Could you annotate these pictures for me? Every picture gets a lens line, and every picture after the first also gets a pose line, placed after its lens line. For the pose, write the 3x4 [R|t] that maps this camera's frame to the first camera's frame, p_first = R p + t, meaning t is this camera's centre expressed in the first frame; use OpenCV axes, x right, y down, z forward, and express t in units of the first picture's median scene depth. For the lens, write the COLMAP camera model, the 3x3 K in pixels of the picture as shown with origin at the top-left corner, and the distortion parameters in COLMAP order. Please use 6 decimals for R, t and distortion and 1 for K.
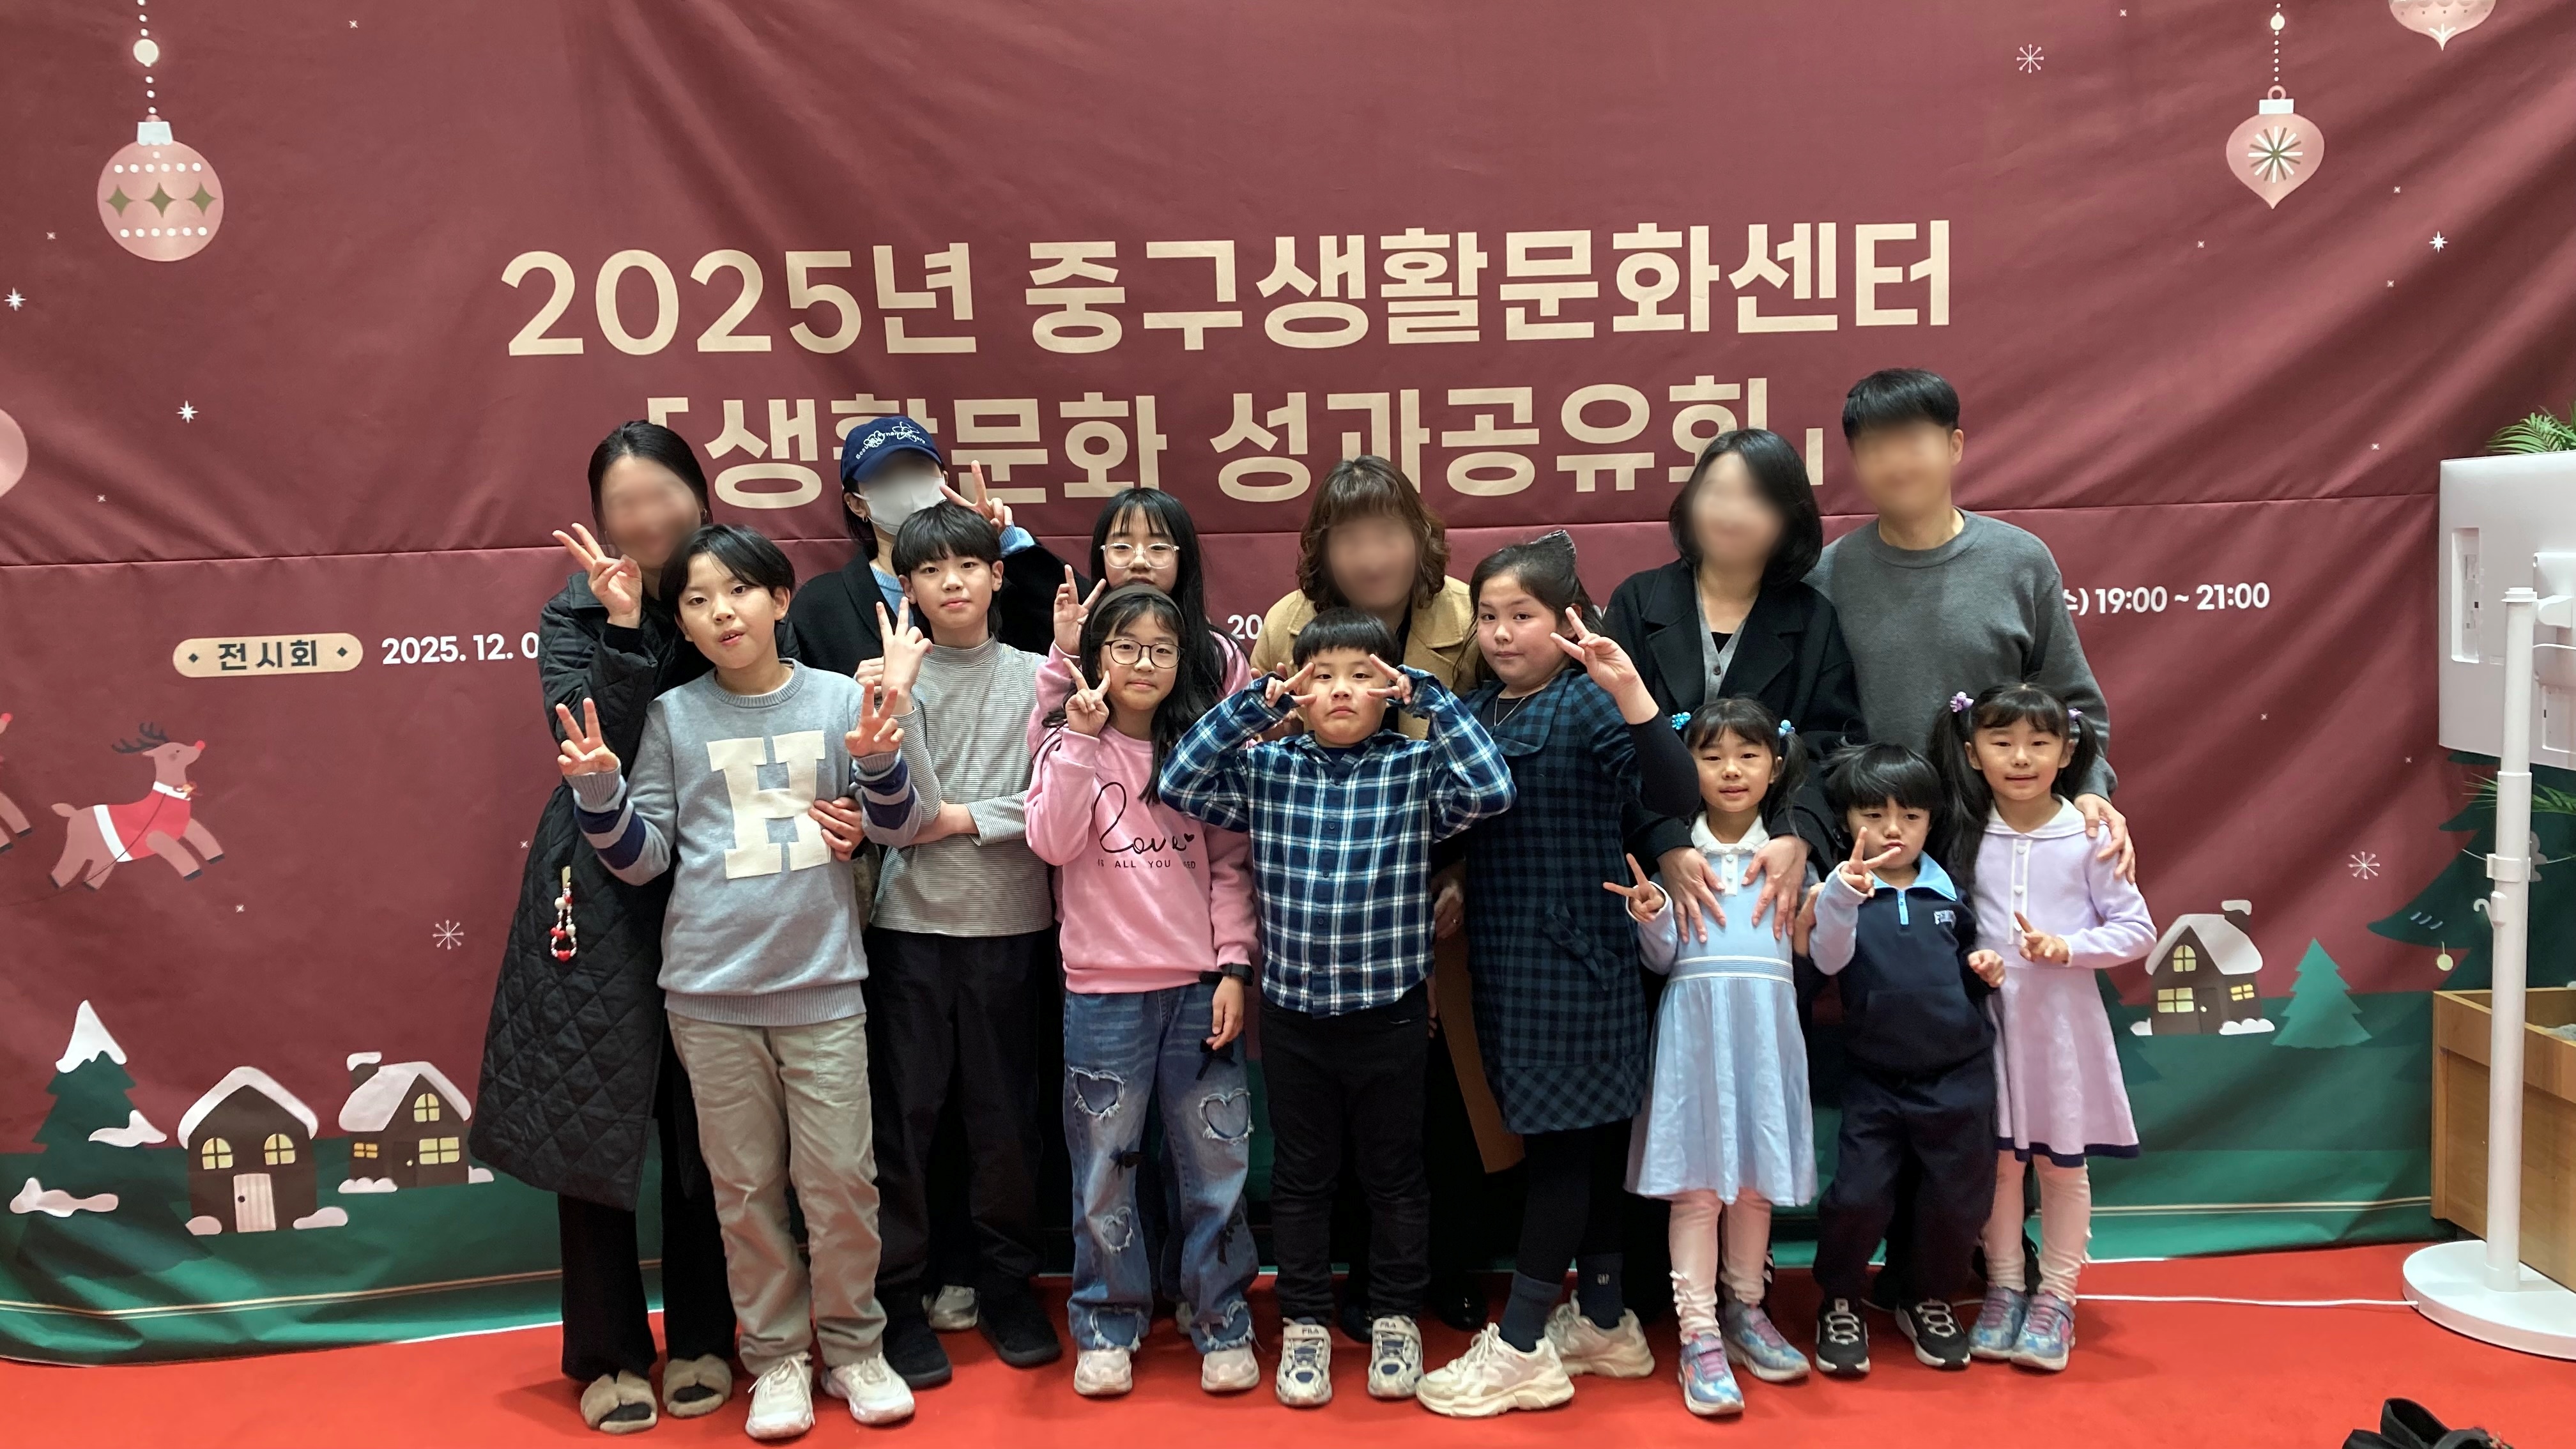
lens RADIAL K [[2117.0, 0, 1394.4], [0, 2117.0, 754.3], [0, 0, 1]] dist [-0.006247, 0.054357]
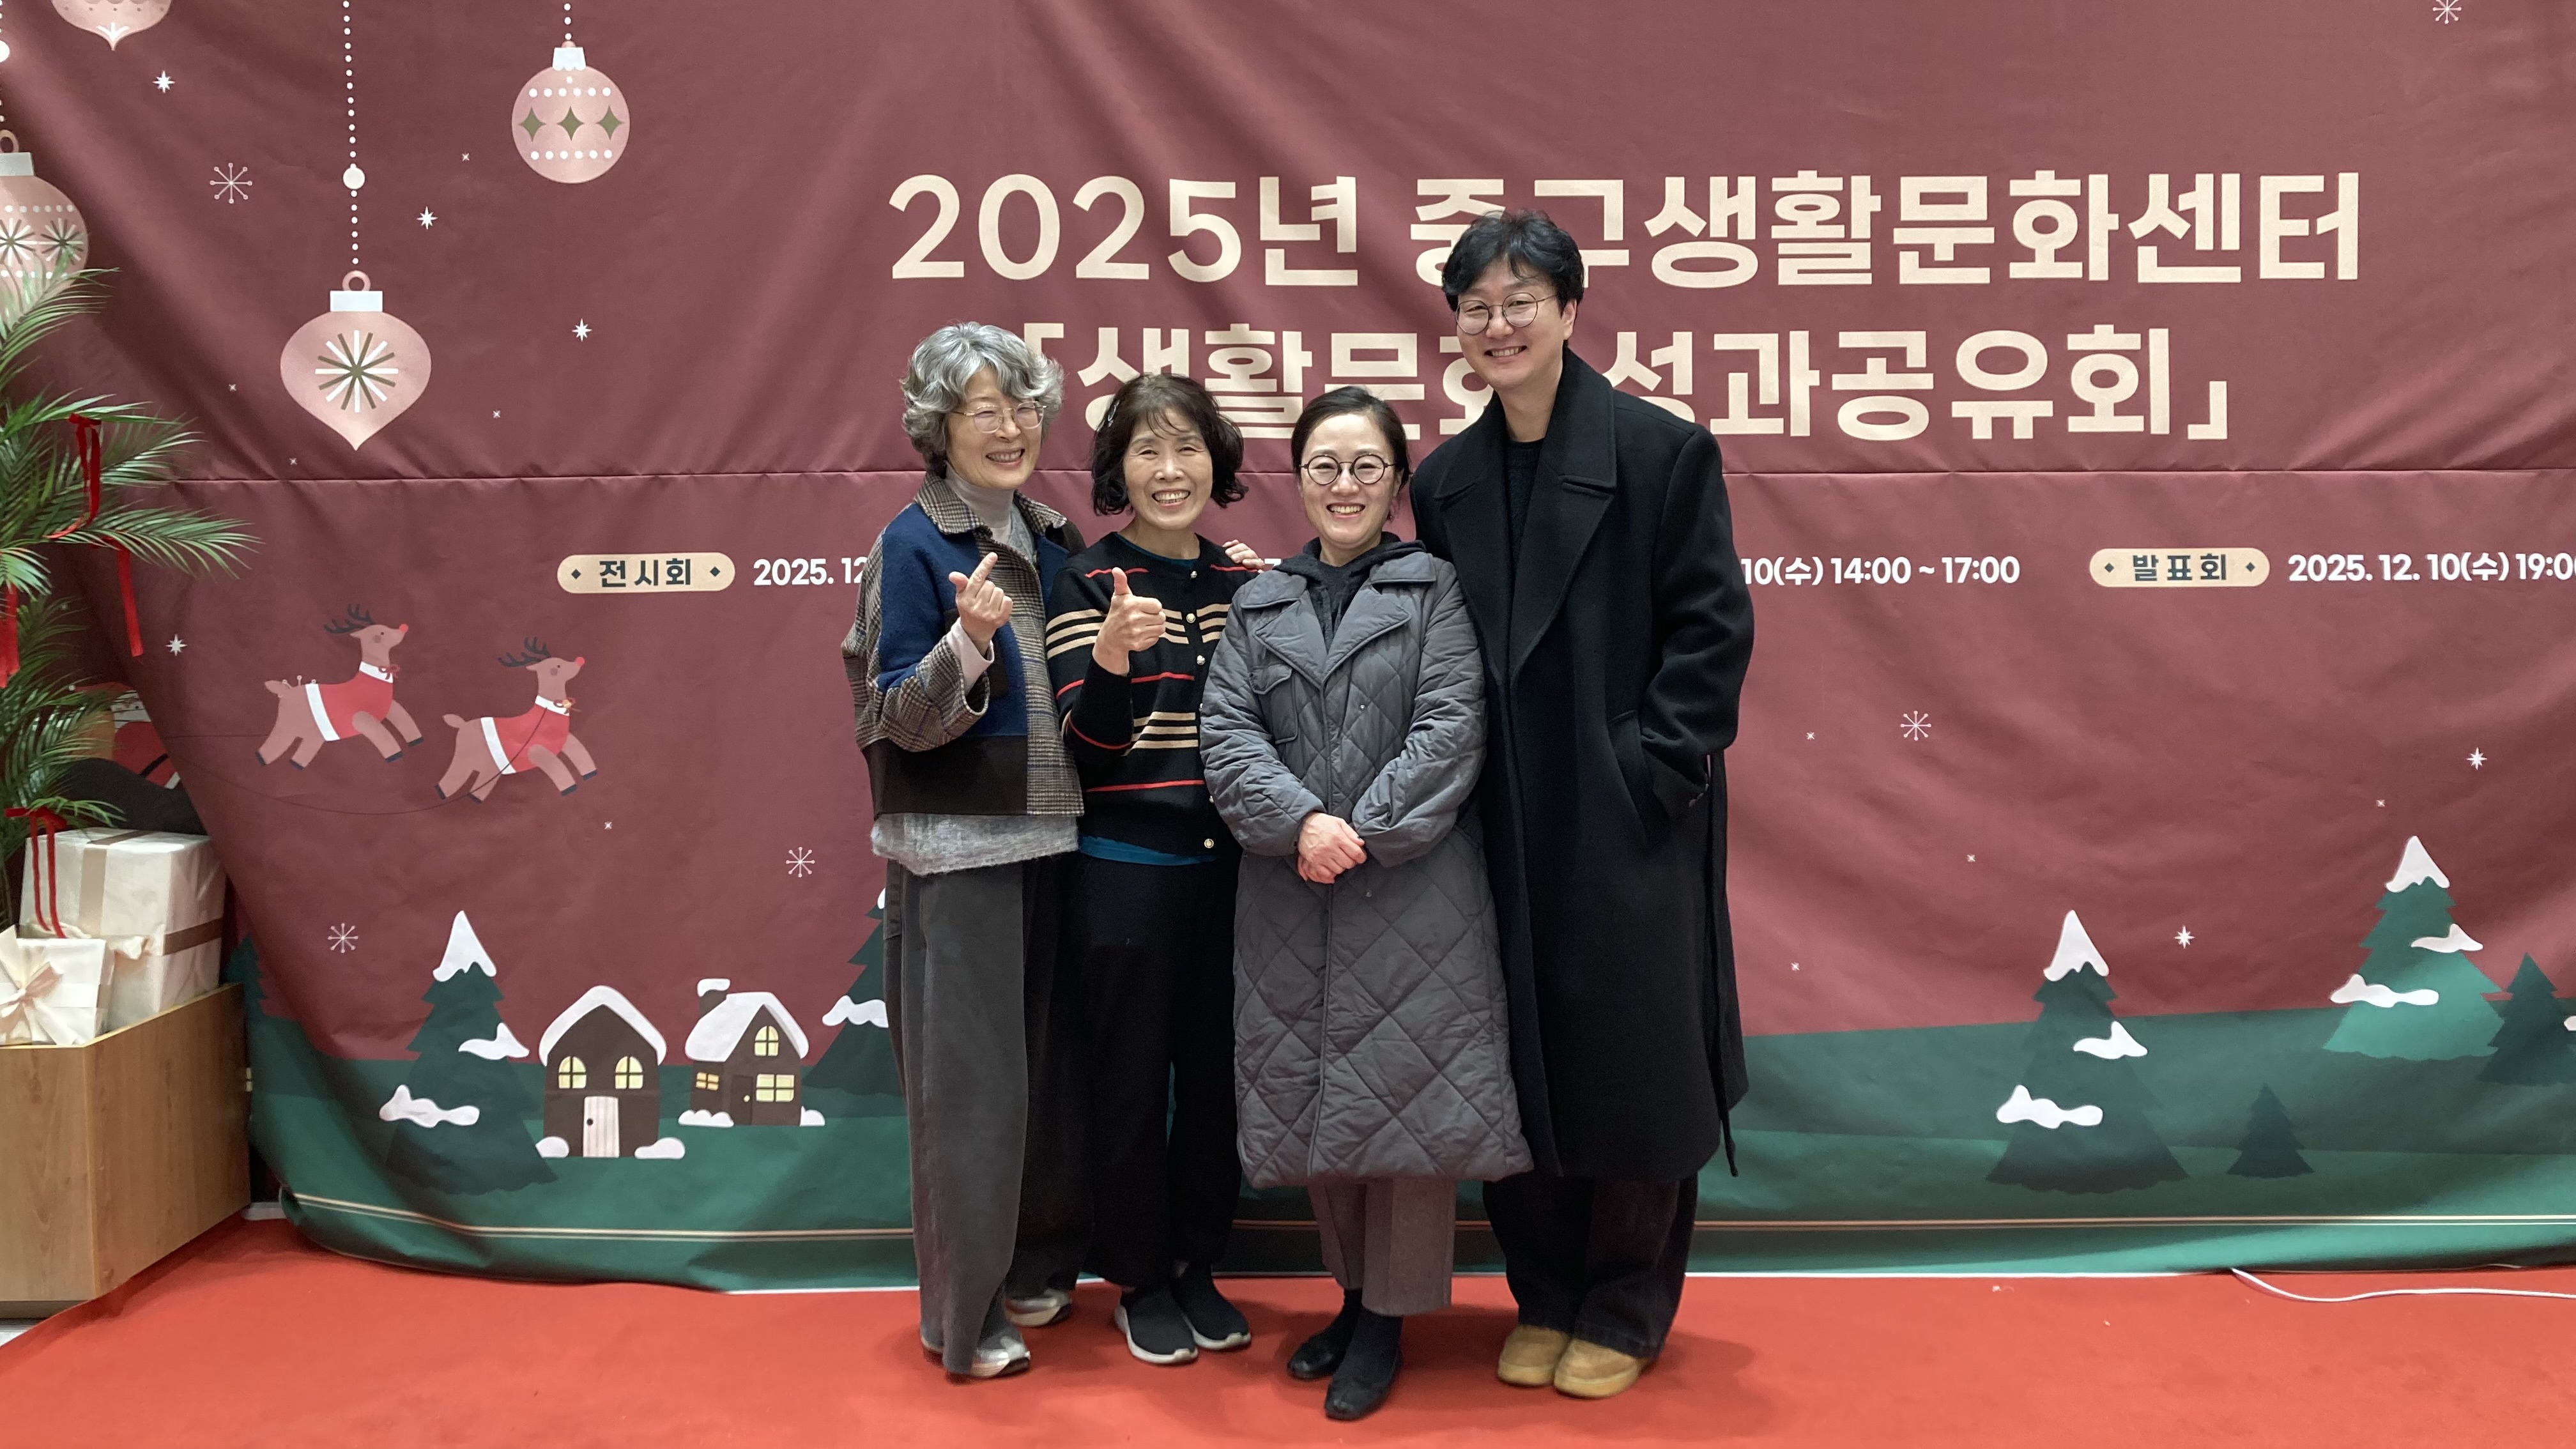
lens RADIAL K [[1899.4, 0, 1365.1], [0, 1899.4, 692.1], [0, 0, 1]] dist [0.027615, -0.000804]
pose [[0.980102, 0.033969, -0.195564, -0.011848], [-0.033891, 0.999419, 0.003744, -0.003216], [0.195577, 0.002959, 0.980684, 0.105792]]
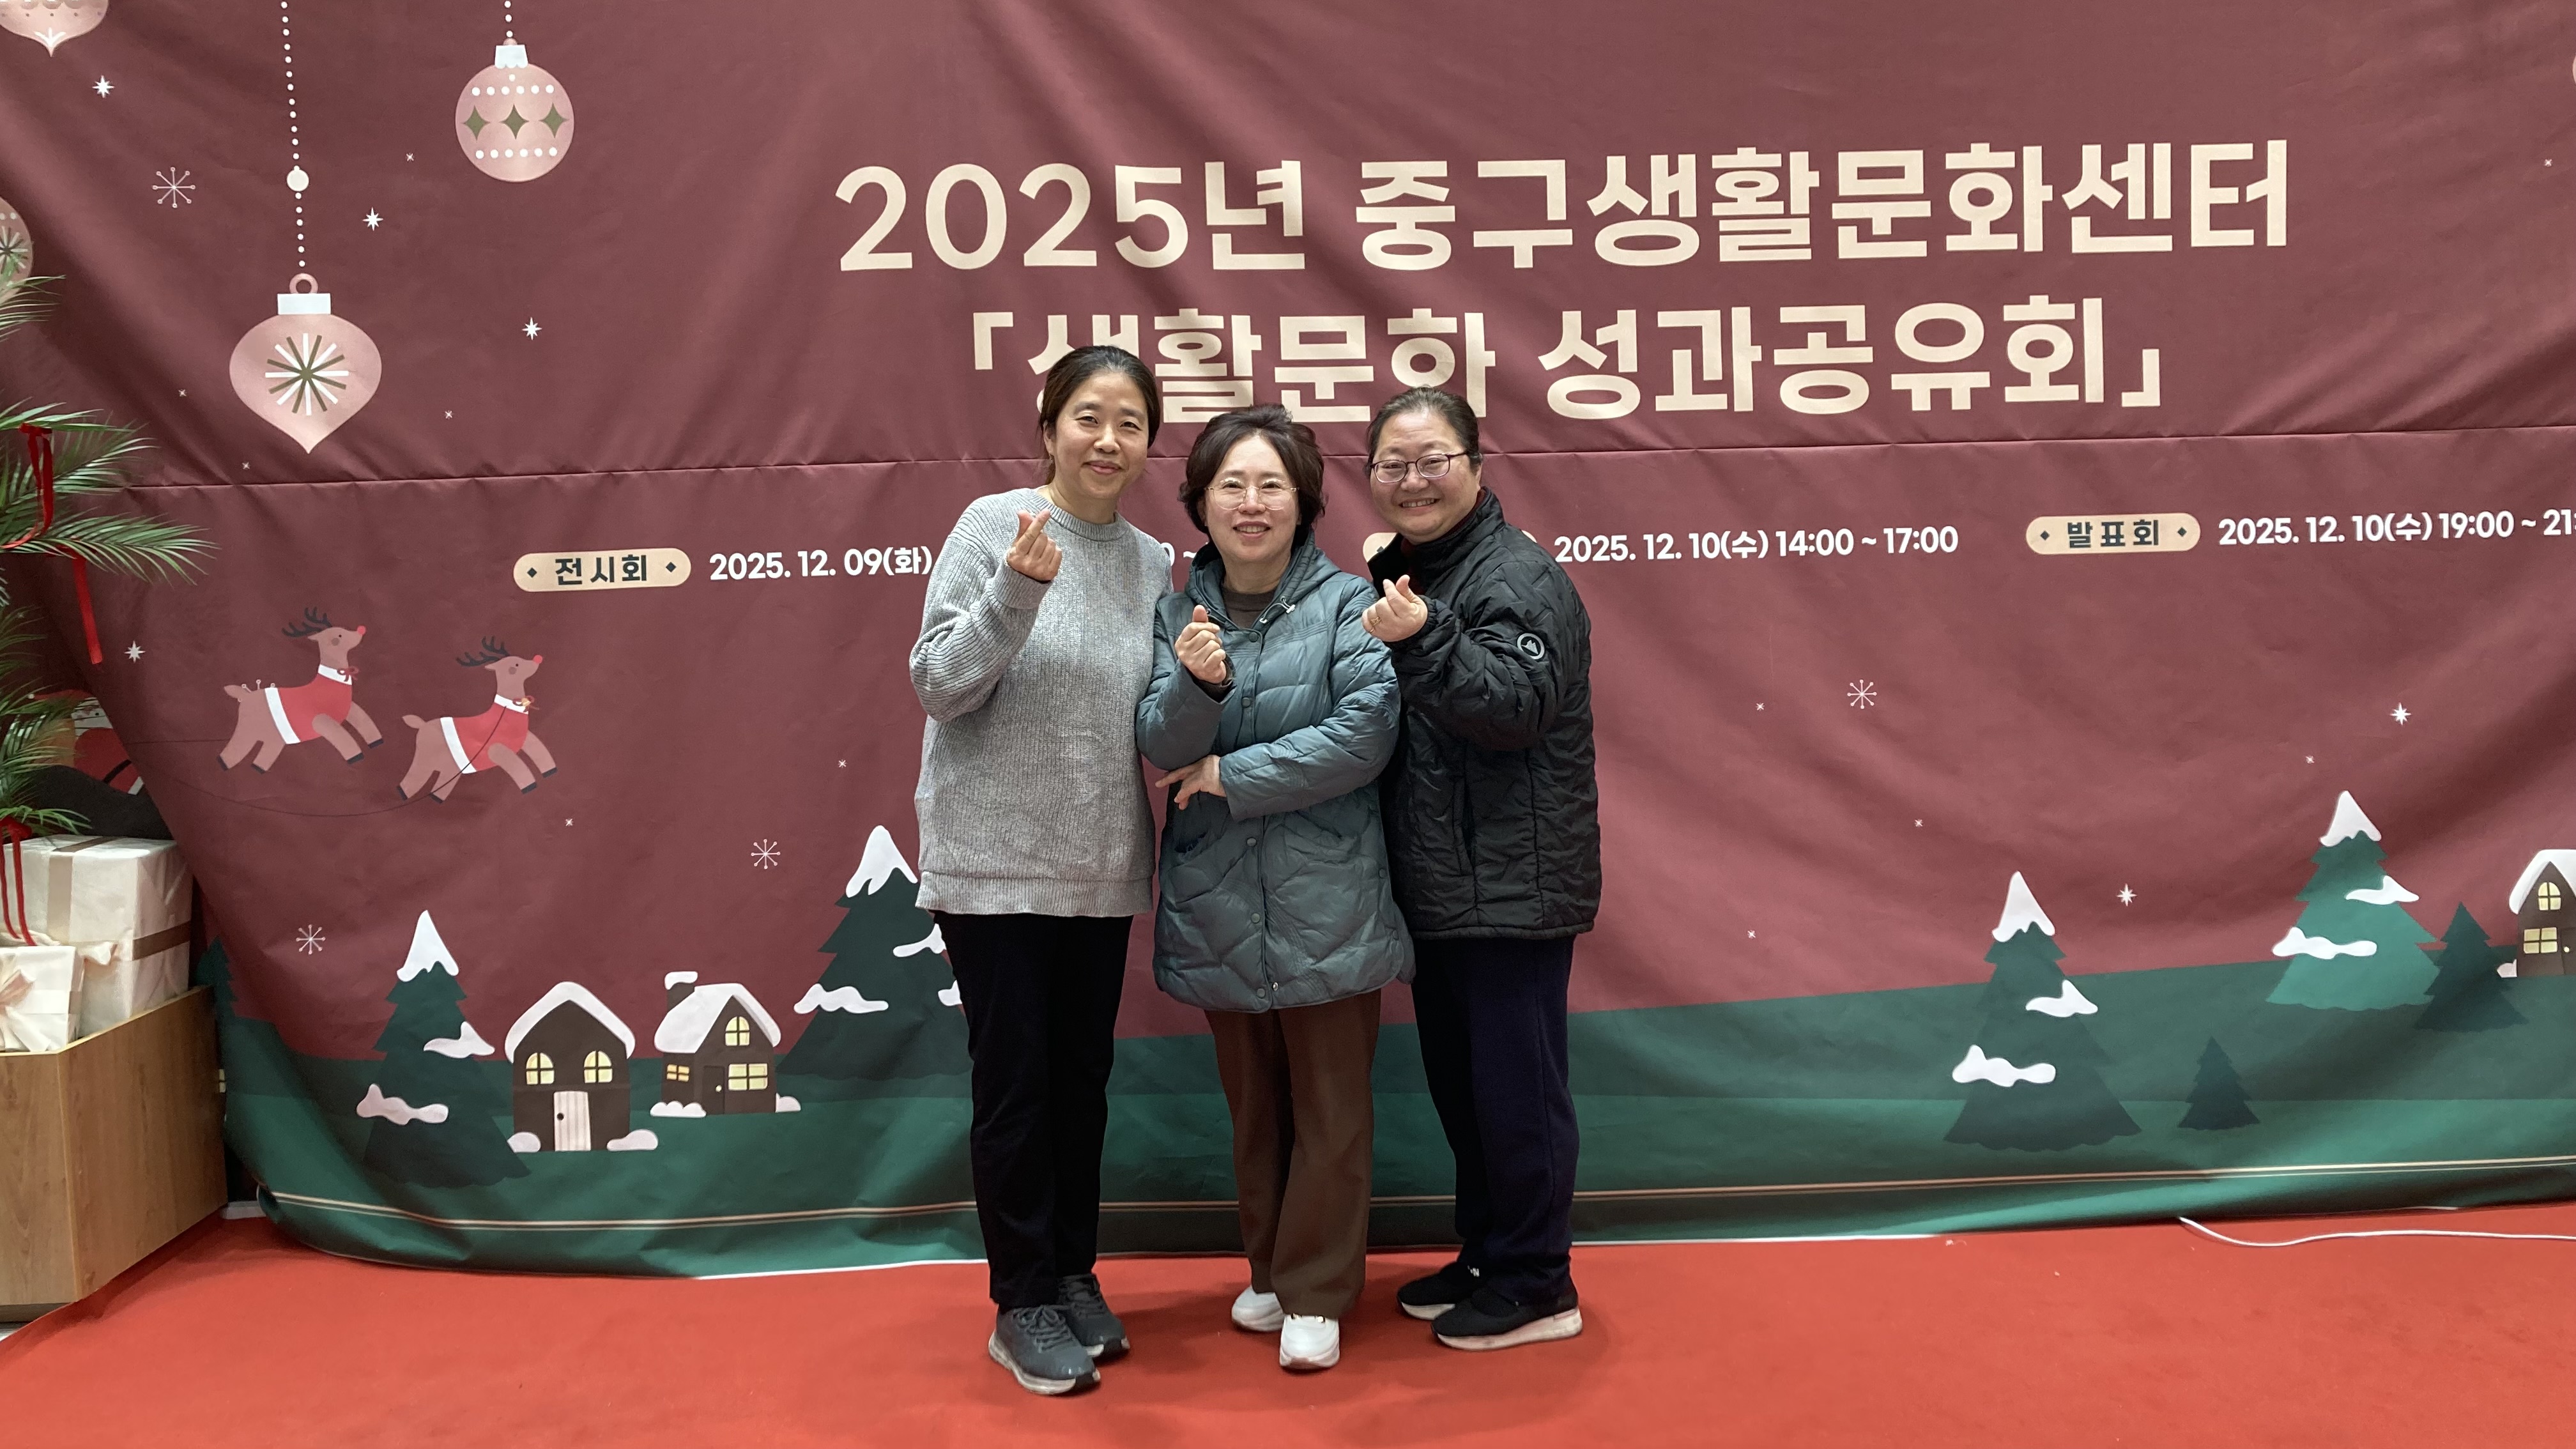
lens RADIAL K [[1958.7, 0, 1427.7], [0, 1958.7, 664.2], [0, 0, 1]] dist [0.016214, 0.000381]
pose [[0.990142, 0.012590, -0.139498, -0.007990], [-0.012832, 0.999917, -0.000837, -0.003673], [0.139476, 0.002619, 0.990222, 0.077333]]
